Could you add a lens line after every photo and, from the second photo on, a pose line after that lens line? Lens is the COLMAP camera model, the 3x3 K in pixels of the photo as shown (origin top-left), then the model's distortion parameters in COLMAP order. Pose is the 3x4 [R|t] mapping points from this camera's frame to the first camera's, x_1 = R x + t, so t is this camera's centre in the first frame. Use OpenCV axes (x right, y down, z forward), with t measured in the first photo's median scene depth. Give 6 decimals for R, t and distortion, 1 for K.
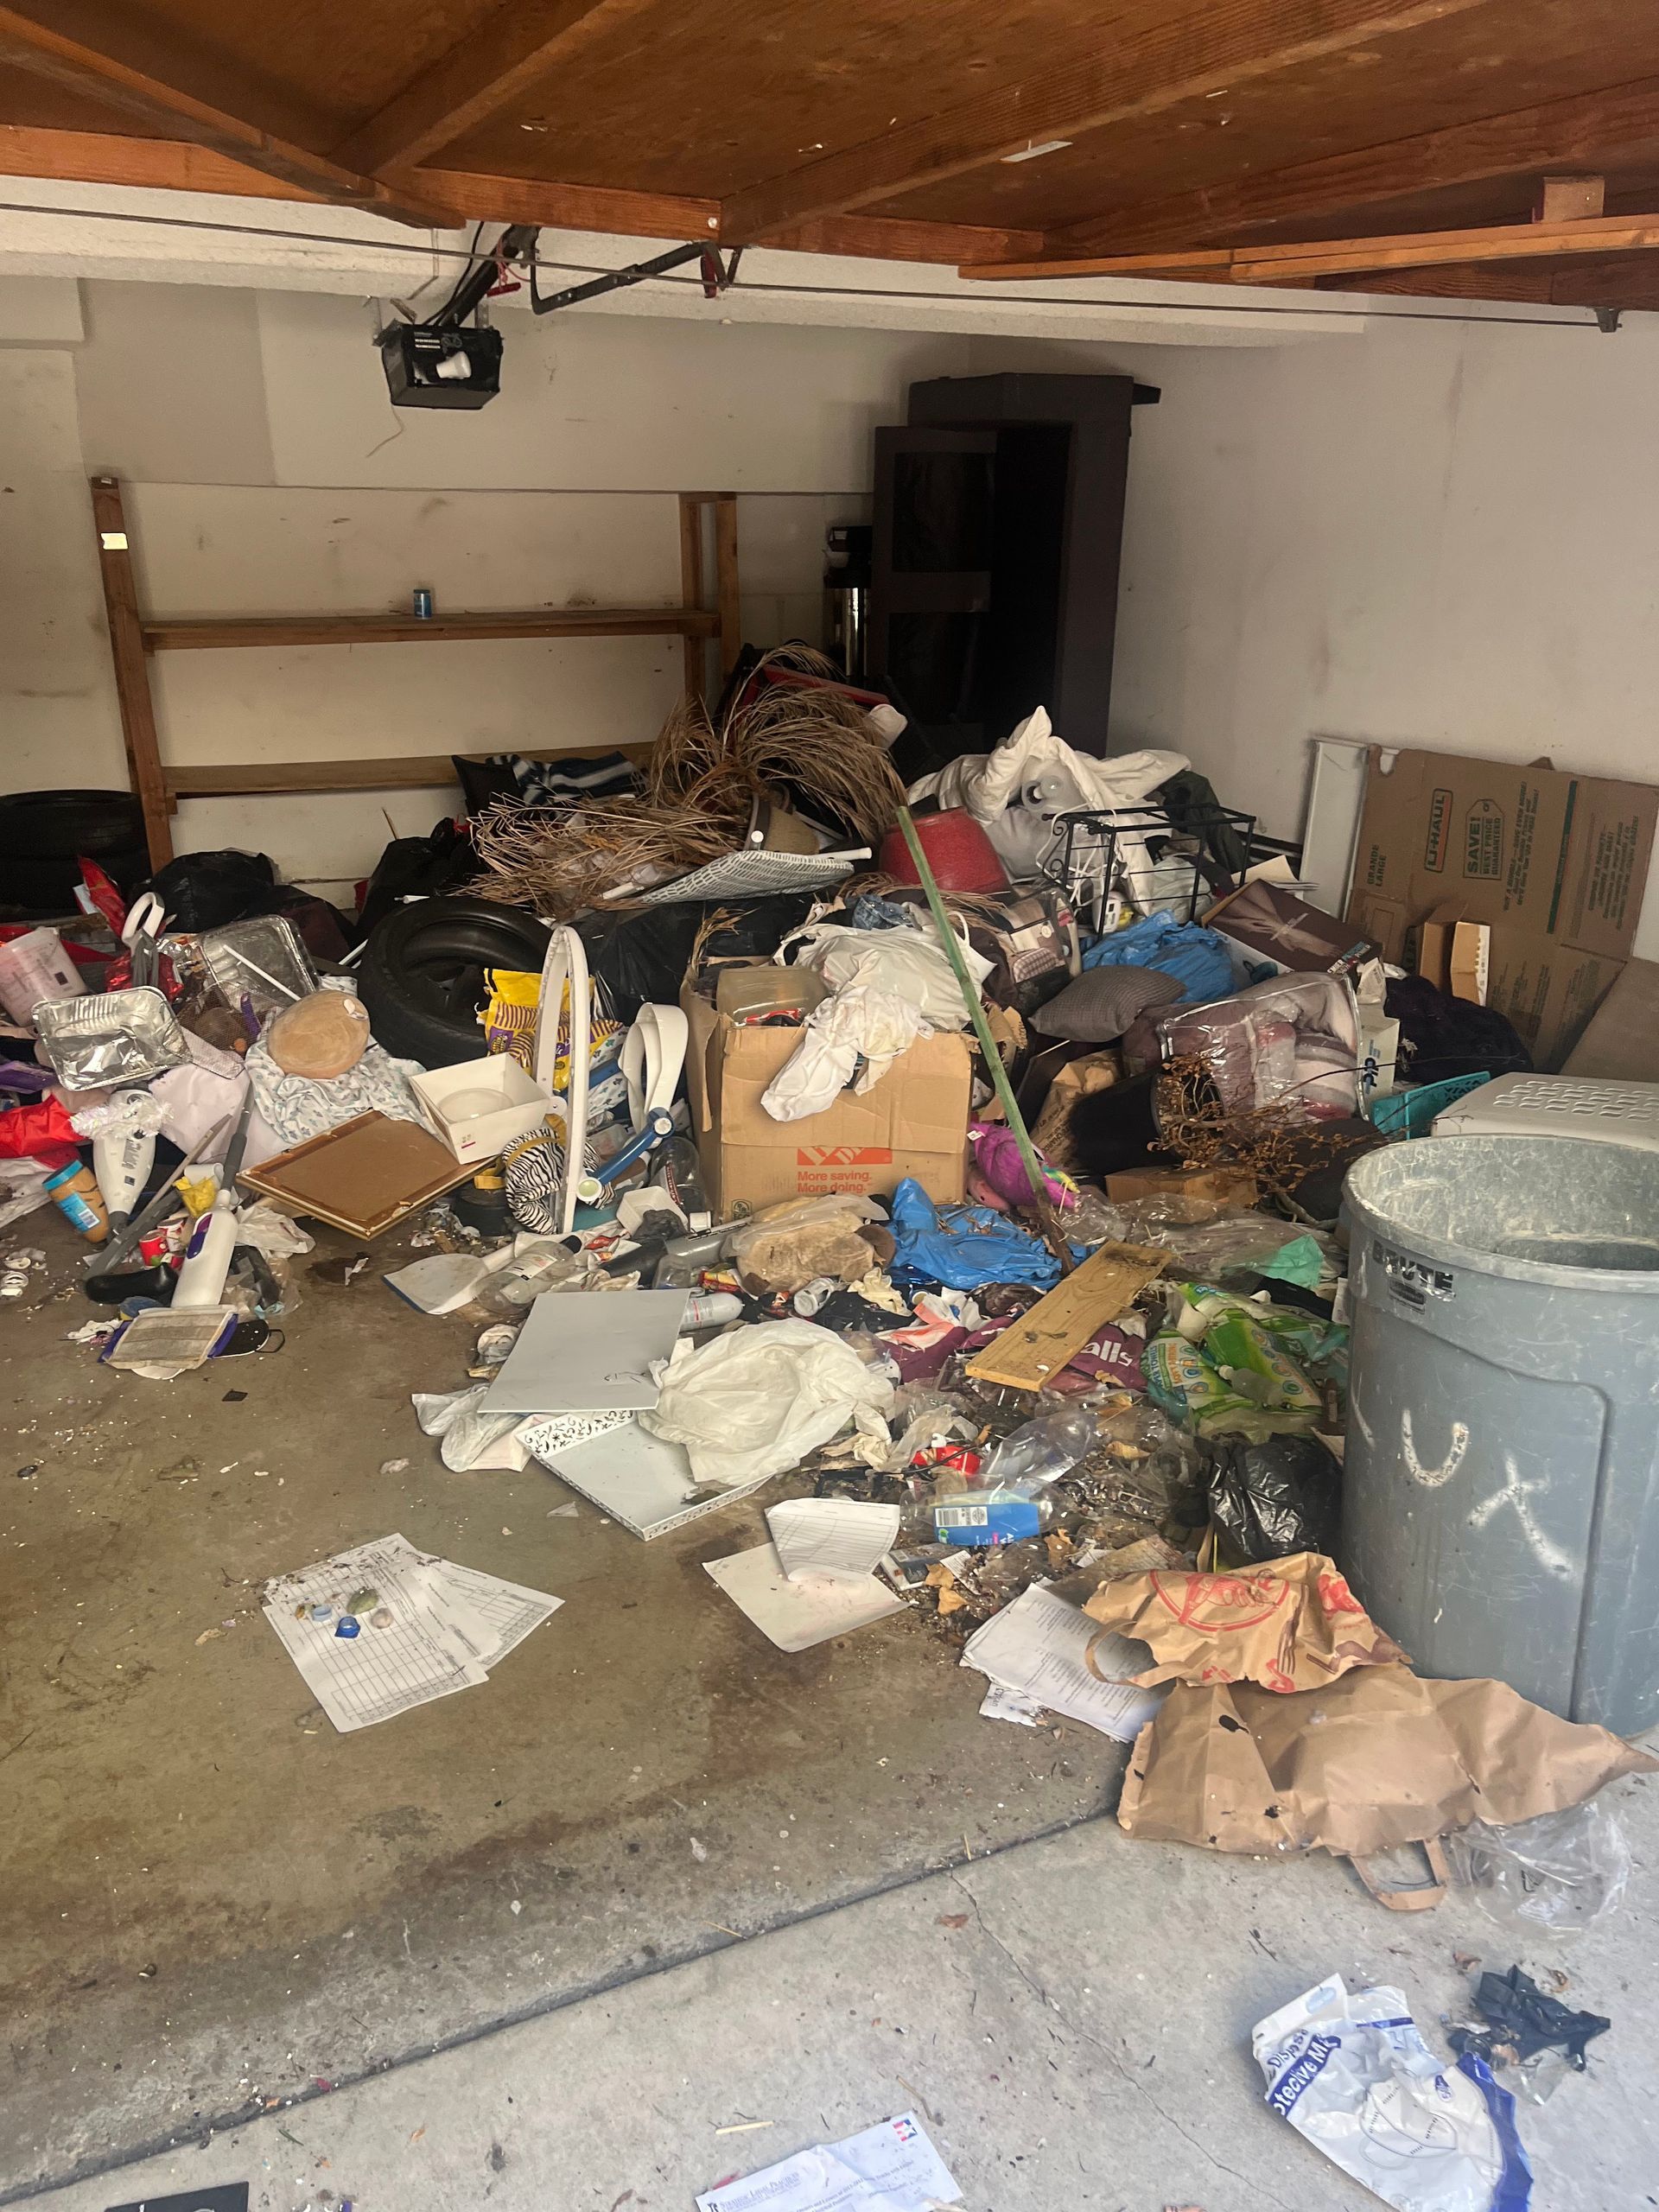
lens RADIAL K [[1705.9, 0, 829.5], [0, 1705.9, 1106.0], [0, 0, 1]] dist [0.109842, -0.132931]
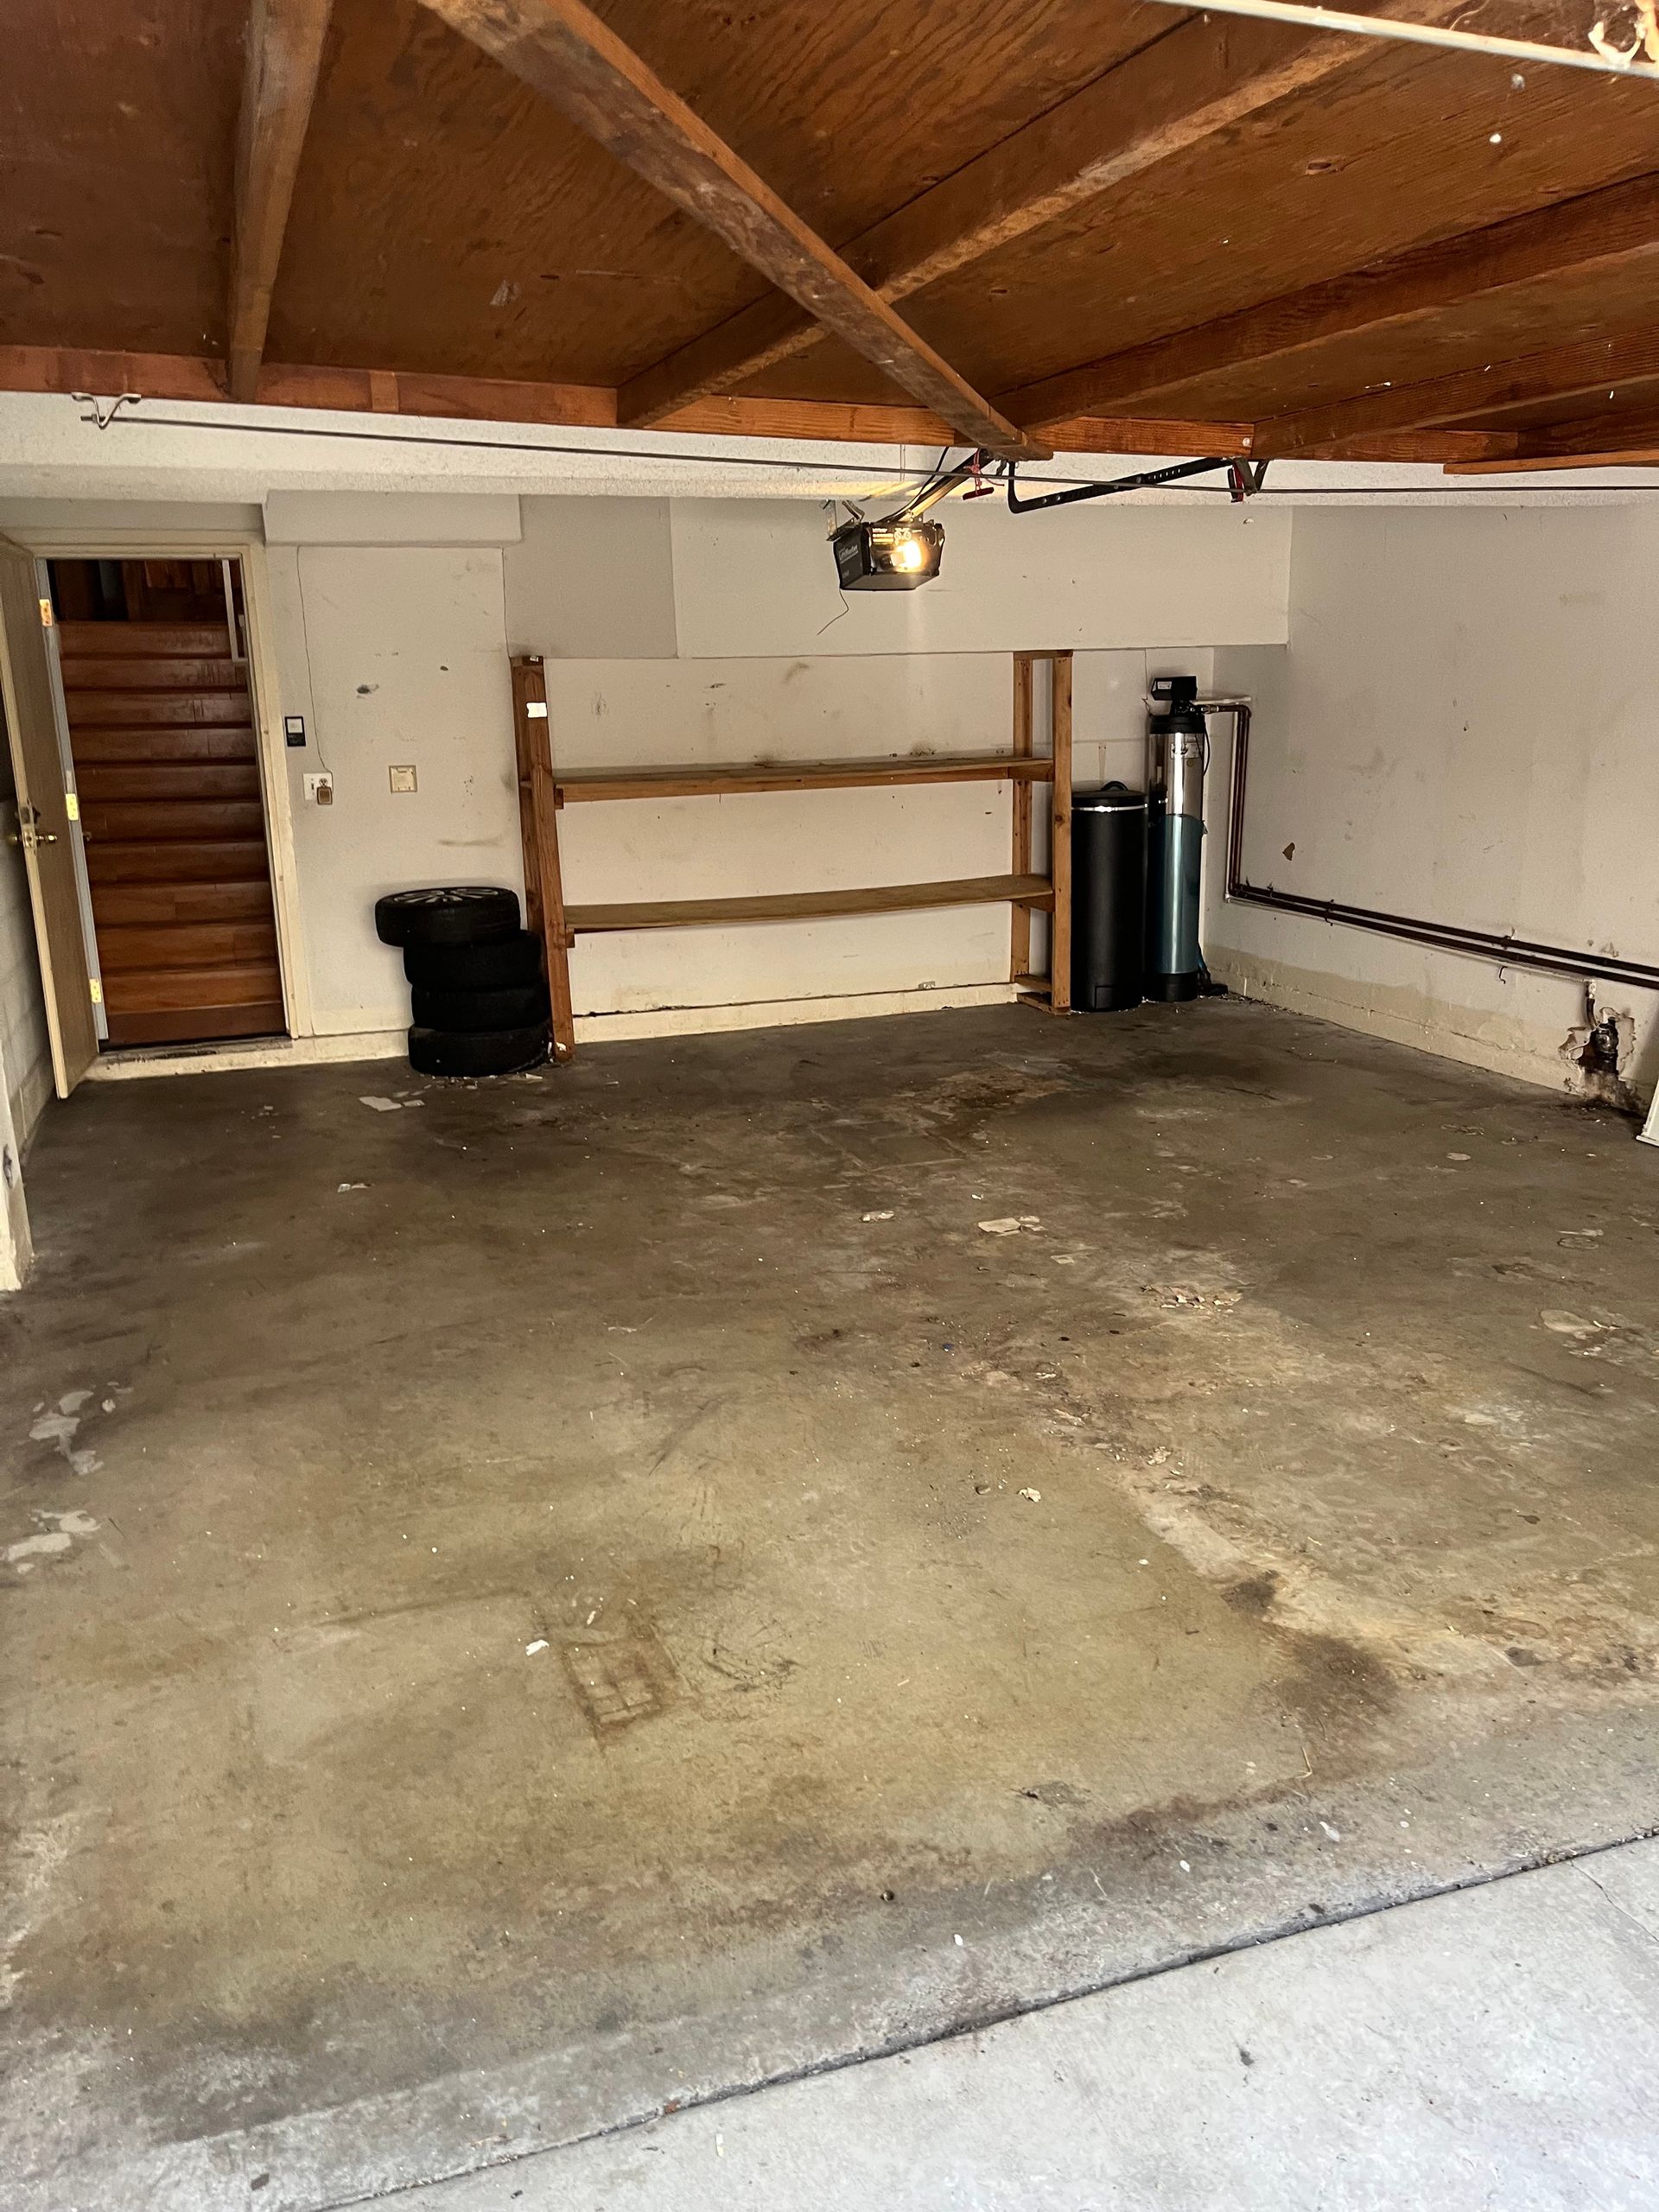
lens RADIAL K [[1705.9, 0, 829.5], [0, 1705.9, 1106.0], [0, 0, 1]] dist [0.109842, -0.132931]
pose [[0.994018, 0.006066, -0.109048, -0.280057], [-0.014386, 0.997029, -0.075677, 0.043483], [0.108264, 0.076793, 0.991152, -0.206721]]
